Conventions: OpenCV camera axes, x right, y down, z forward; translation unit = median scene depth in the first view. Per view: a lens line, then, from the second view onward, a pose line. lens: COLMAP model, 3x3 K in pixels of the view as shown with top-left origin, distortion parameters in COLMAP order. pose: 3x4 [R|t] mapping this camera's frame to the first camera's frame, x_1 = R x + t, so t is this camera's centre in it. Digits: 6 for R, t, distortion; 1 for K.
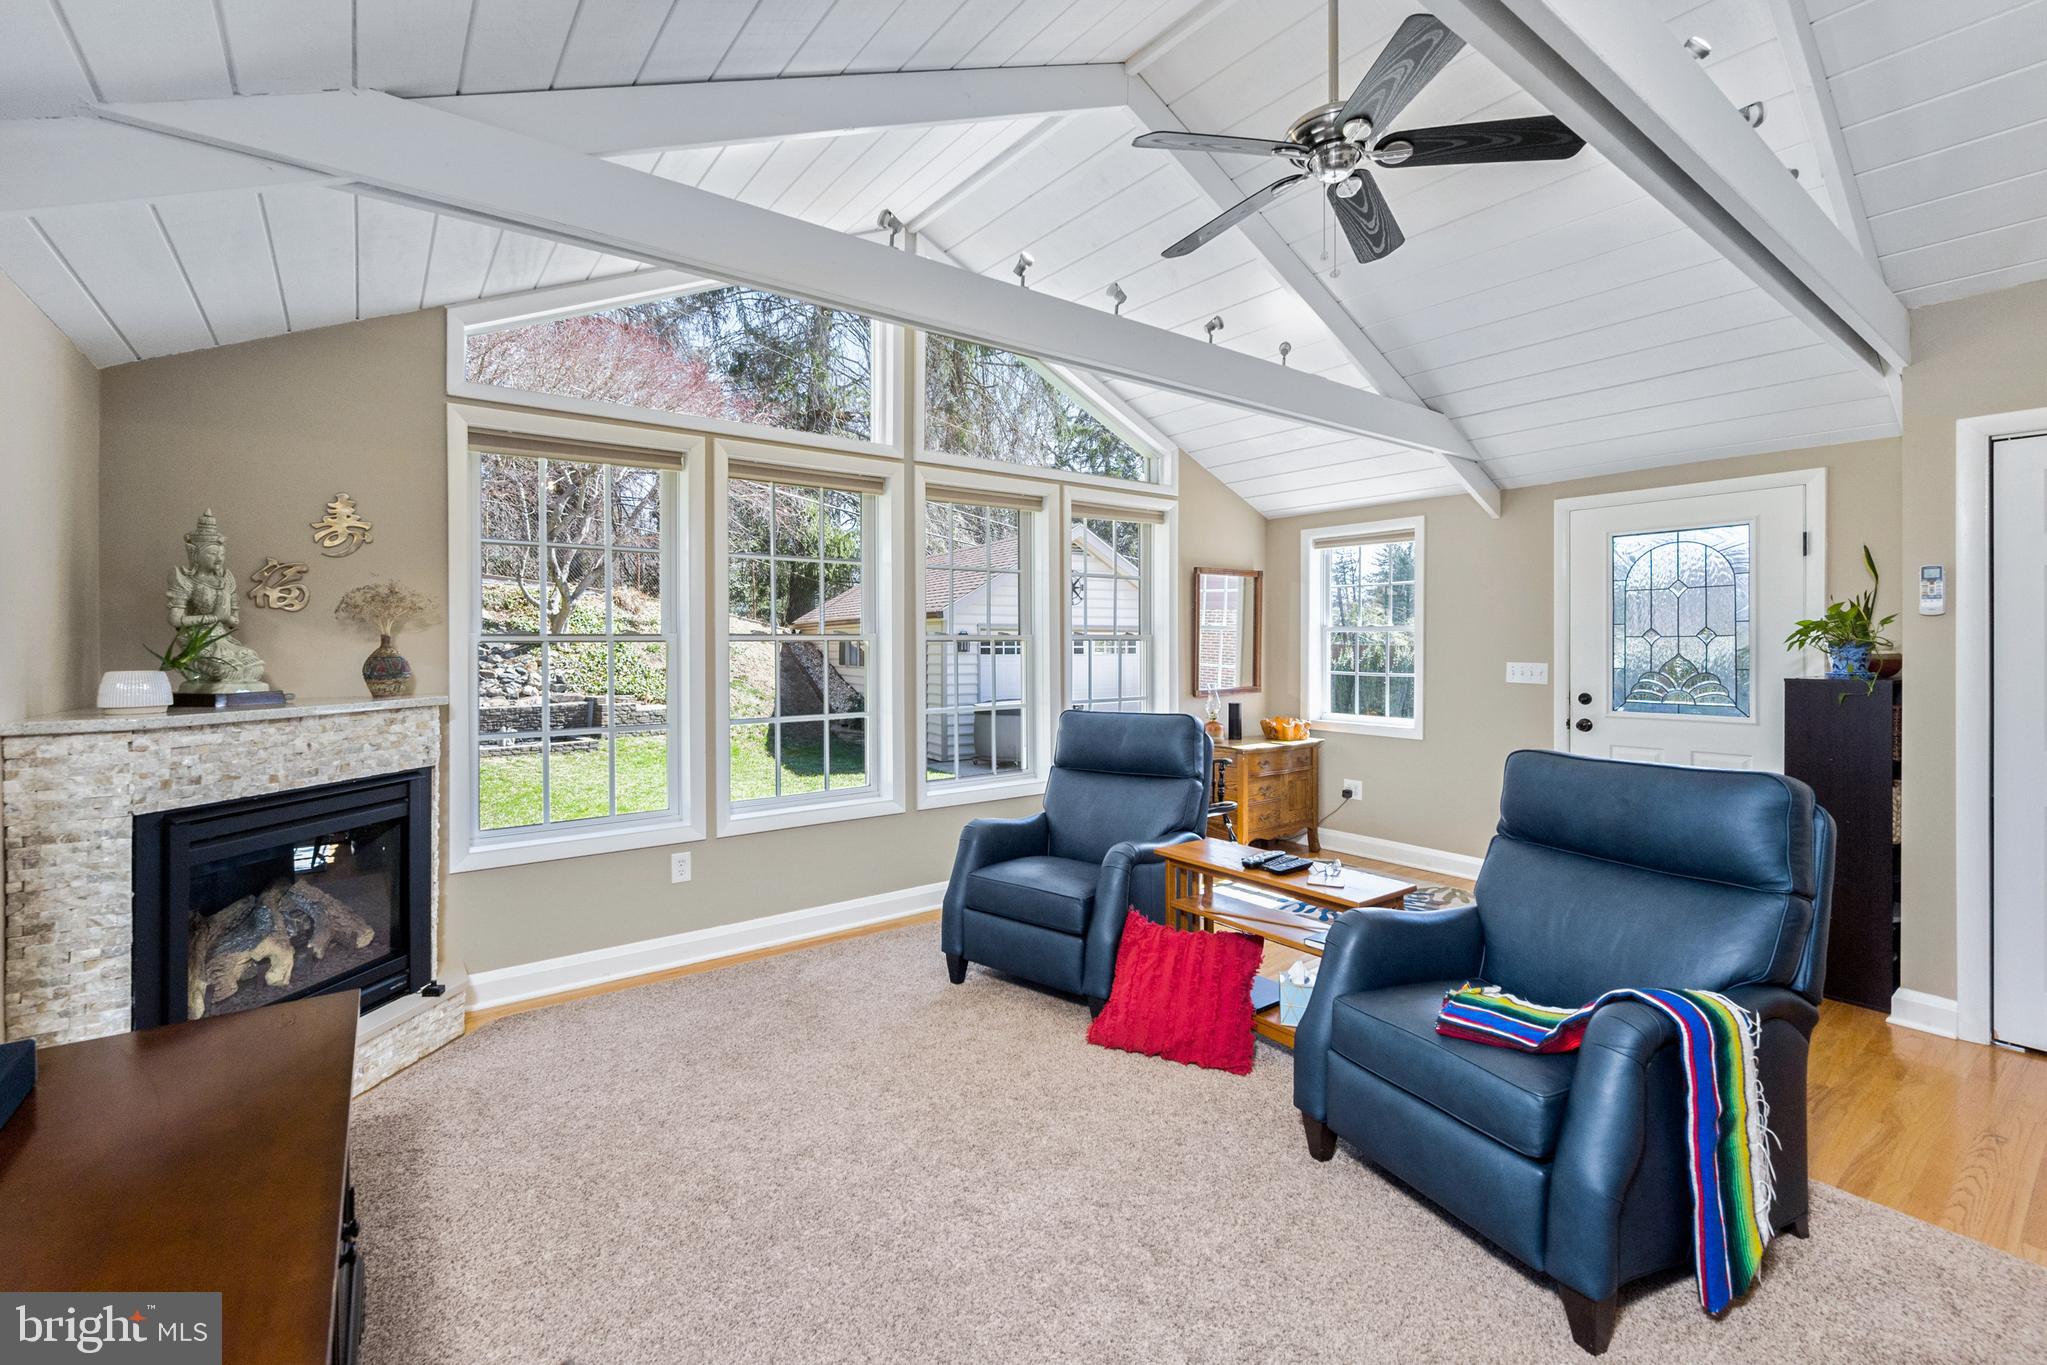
lens RADIAL K [[869.2, 0, 969.3], [0, 869.2, 639.3], [0, 0, 1]] dist [0.018678, 0.000117]
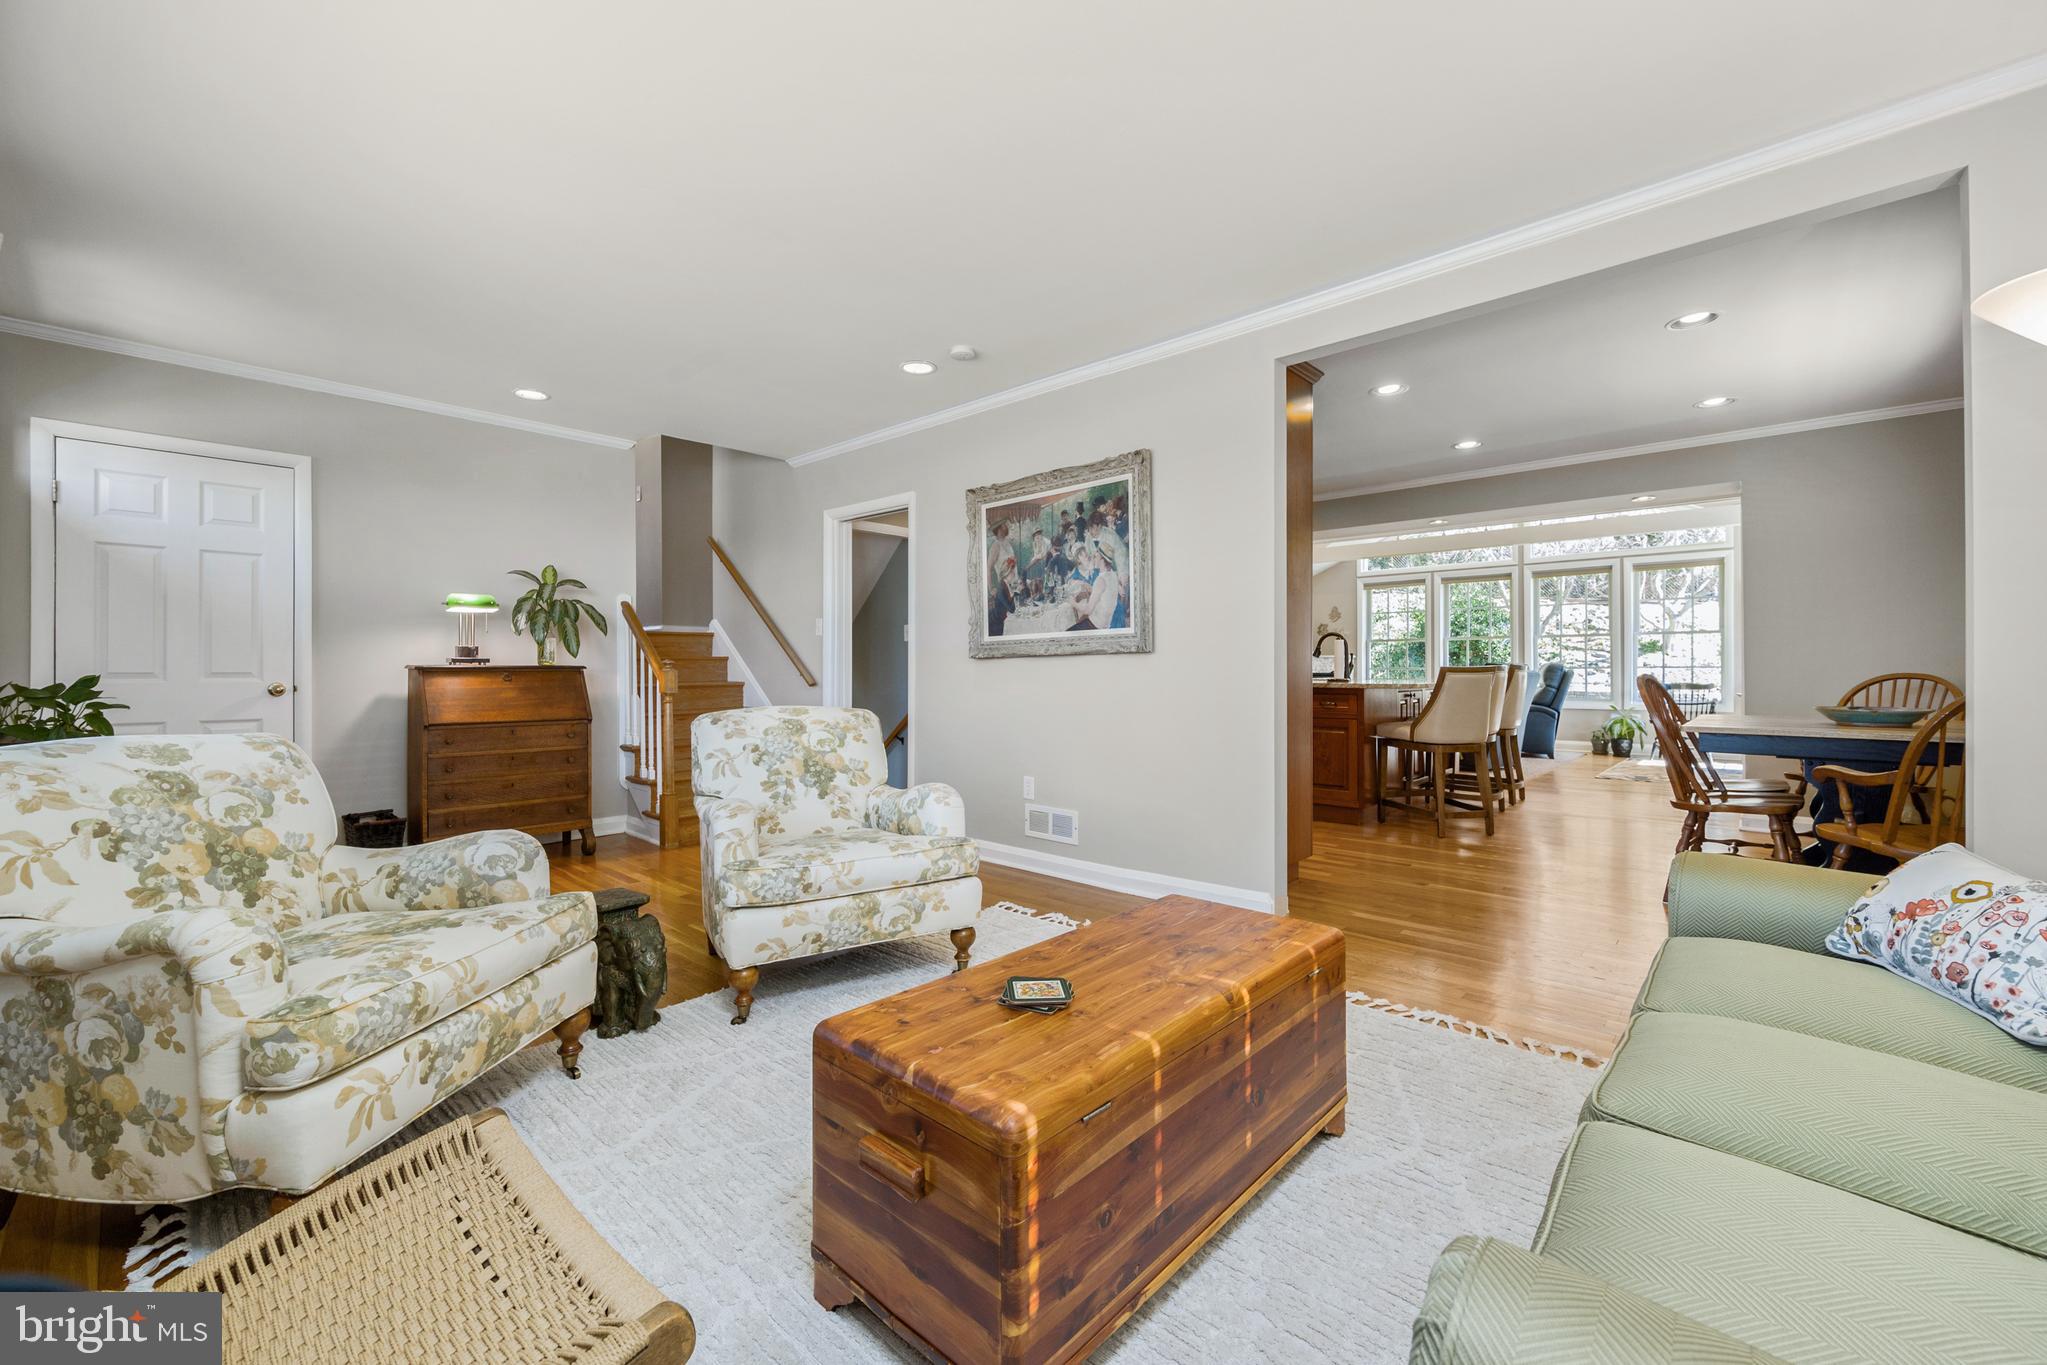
lens RADIAL K [[815.1, 0, 1011.5], [0, 815.1, 663.2], [0, 0, 1]] dist [-0.000955, -0.000295]
pose [[0.212118, -0.004889, -0.977232, 2.366846], [0.008034, 0.999962, -0.003259, 0.086517], [0.977211, -0.007160, 0.212149, -1.135937]]
